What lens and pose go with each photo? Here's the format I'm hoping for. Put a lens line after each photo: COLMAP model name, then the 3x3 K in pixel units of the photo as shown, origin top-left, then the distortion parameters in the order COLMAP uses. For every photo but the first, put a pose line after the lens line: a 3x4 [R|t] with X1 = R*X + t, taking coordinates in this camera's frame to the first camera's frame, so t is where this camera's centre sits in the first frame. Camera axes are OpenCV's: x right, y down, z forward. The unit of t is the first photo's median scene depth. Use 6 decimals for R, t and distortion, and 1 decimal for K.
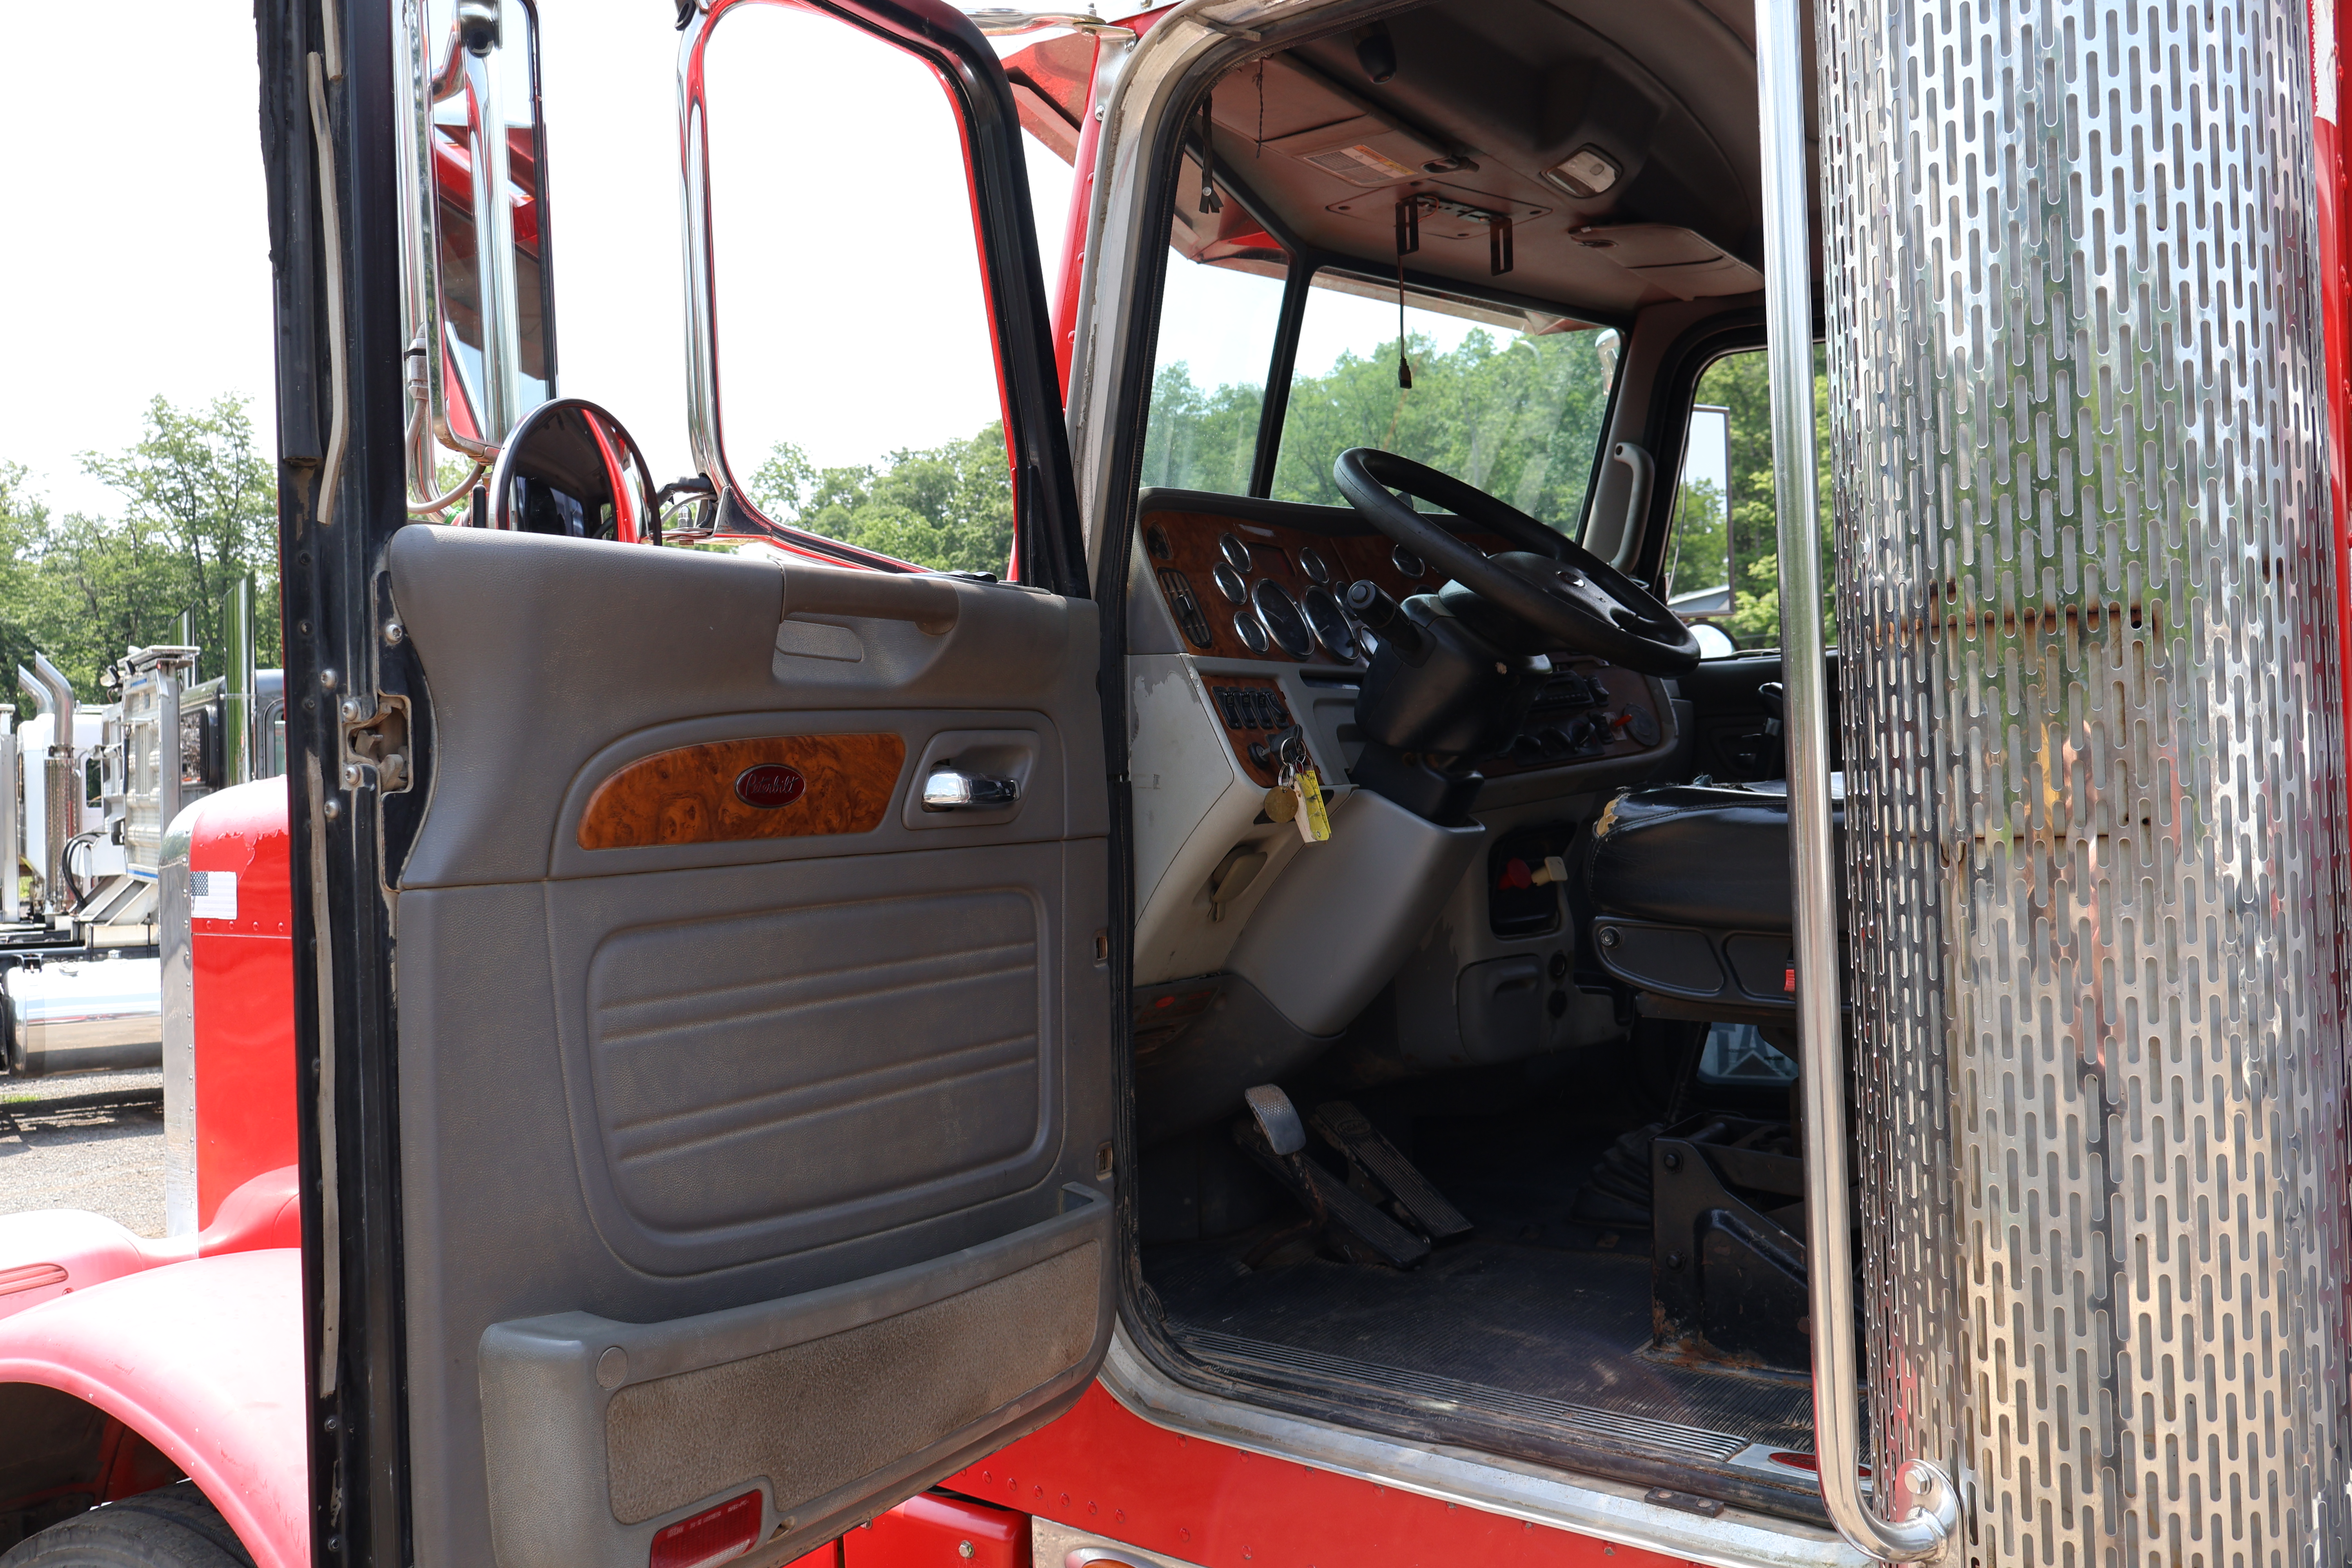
lens RADIAL K [[1939.1, 0, 1181.5], [0, 1939.1, 779.6], [0, 0, 1]] dist [0.000585, -0.056417]
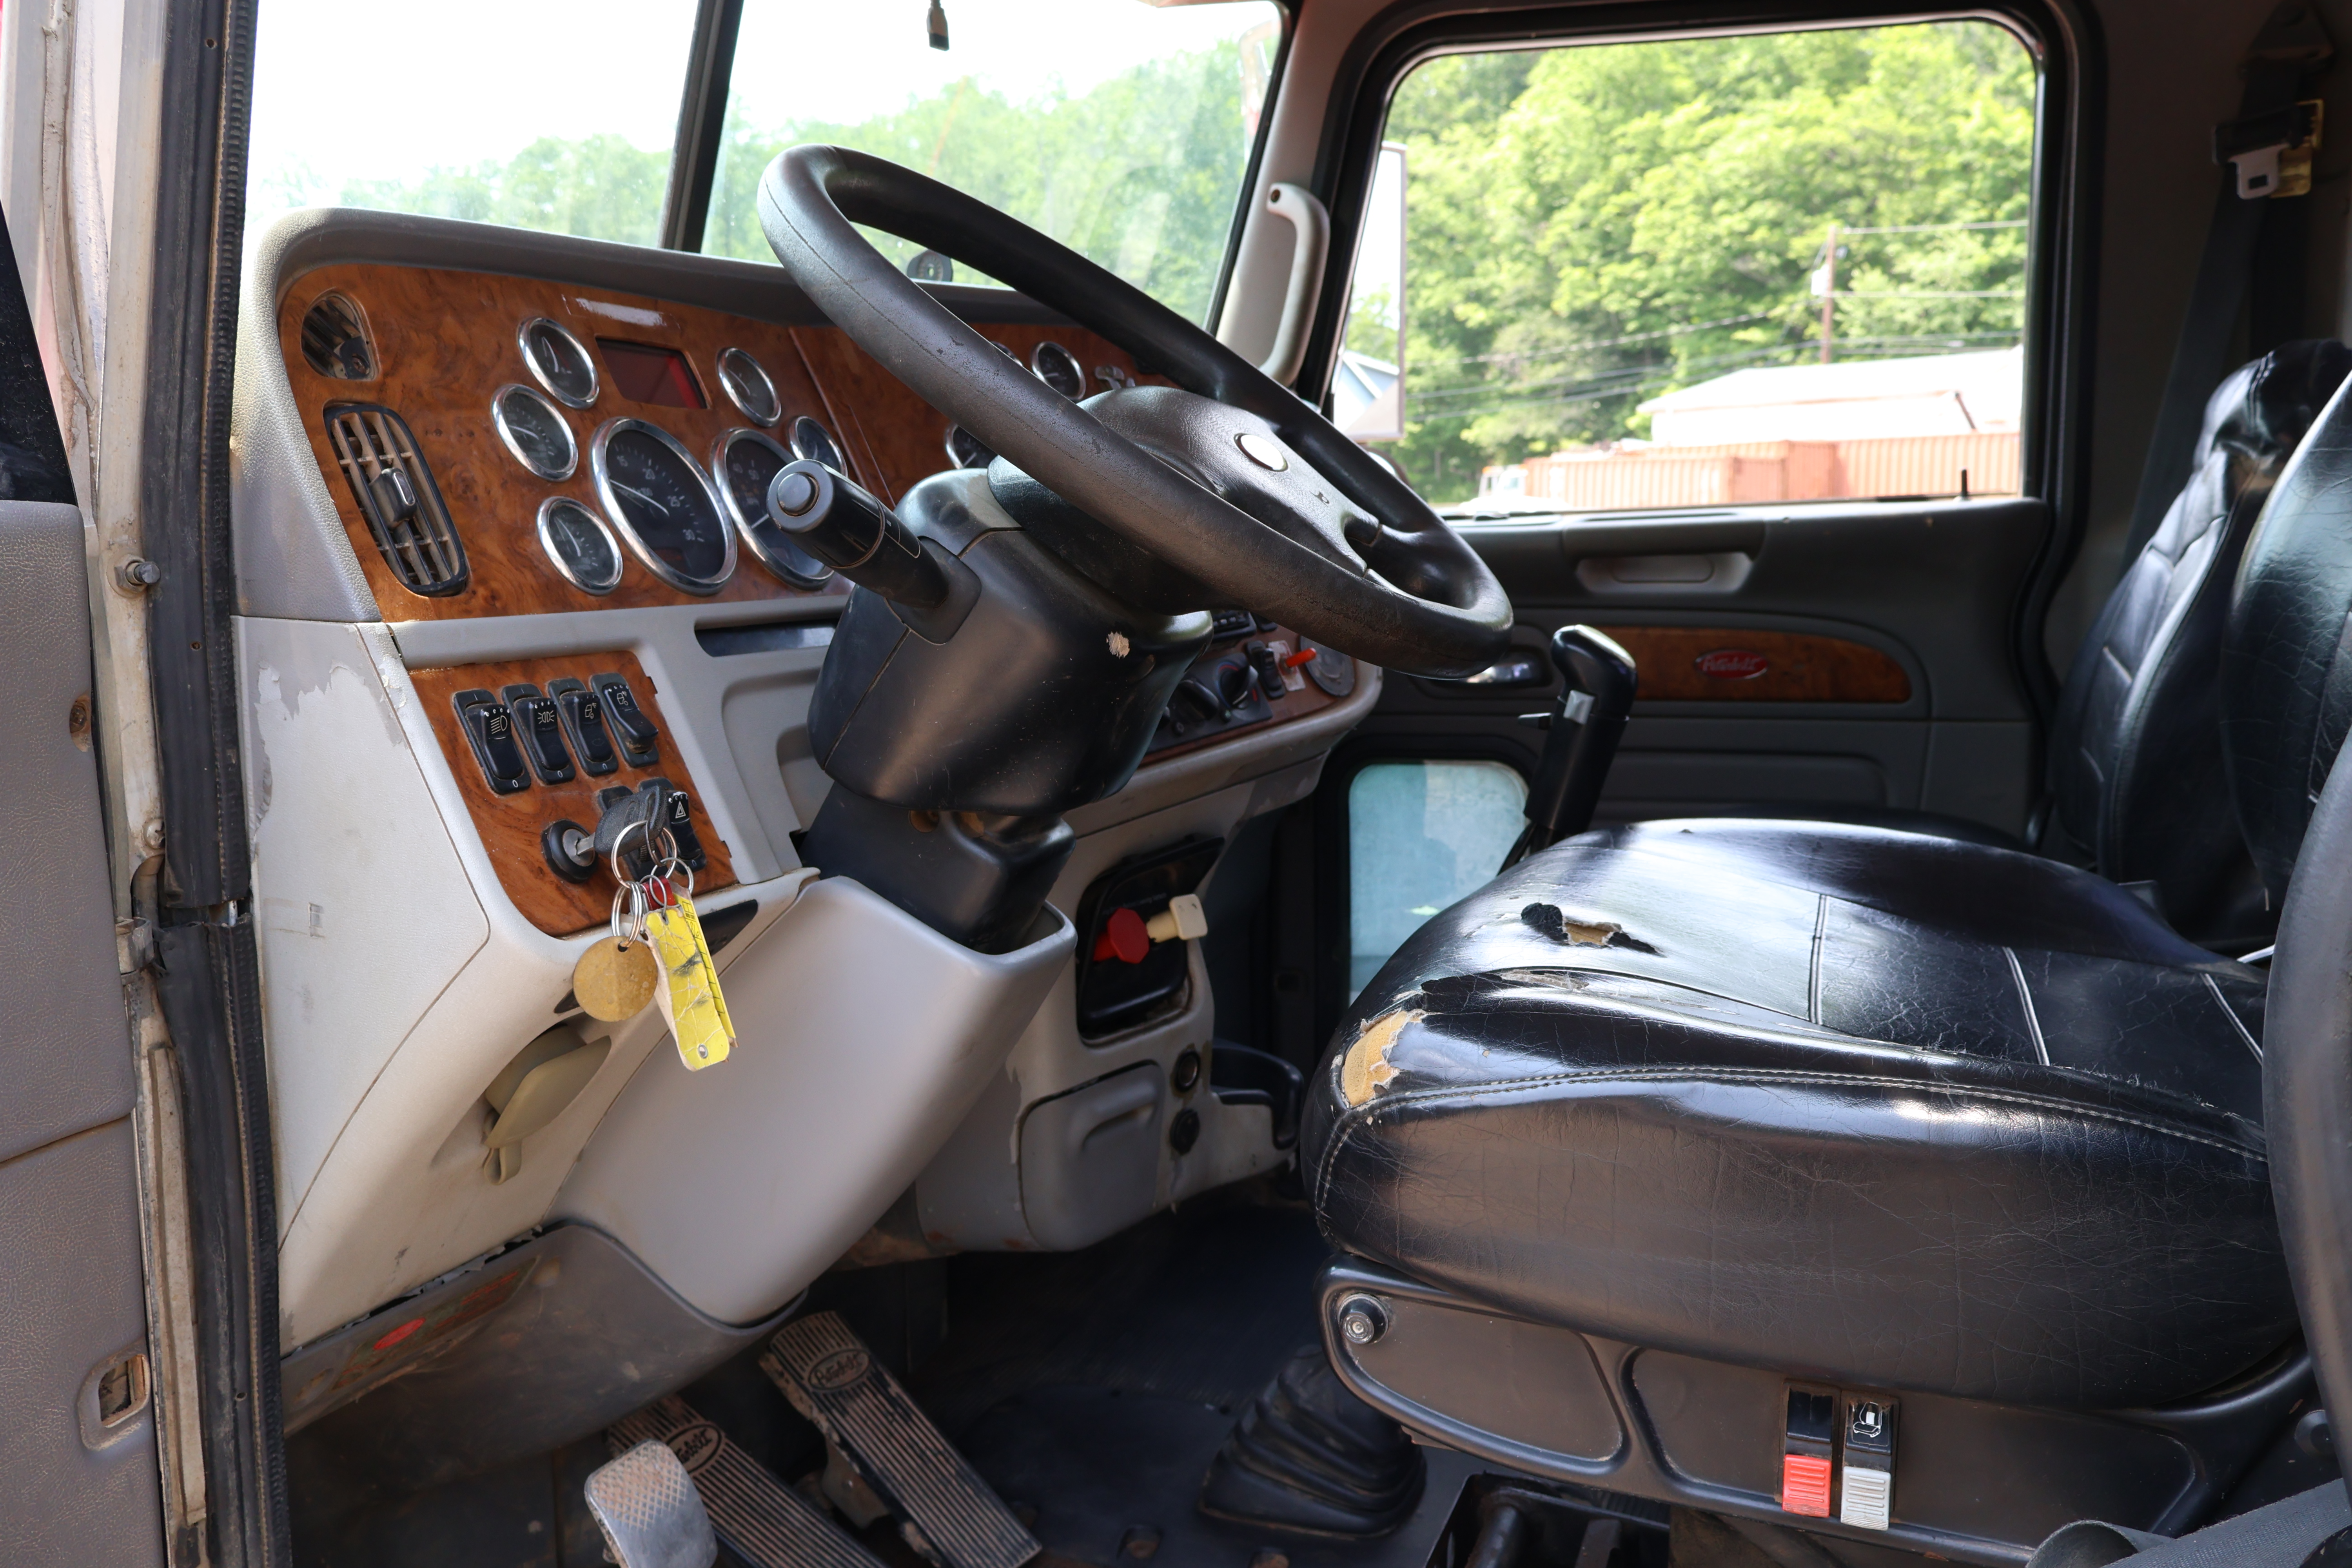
lens RADIAL K [[1962.8, 0, 1176.0], [0, 1962.8, 784.0], [0, 0, 1]] dist [-0.001366, -0.006566]
pose [[0.976416, -0.004959, 0.215841, 0.072437], [-0.021822, 0.992349, 0.121518, -0.078572], [-0.214792, -0.123362, 0.968837, 0.508388]]
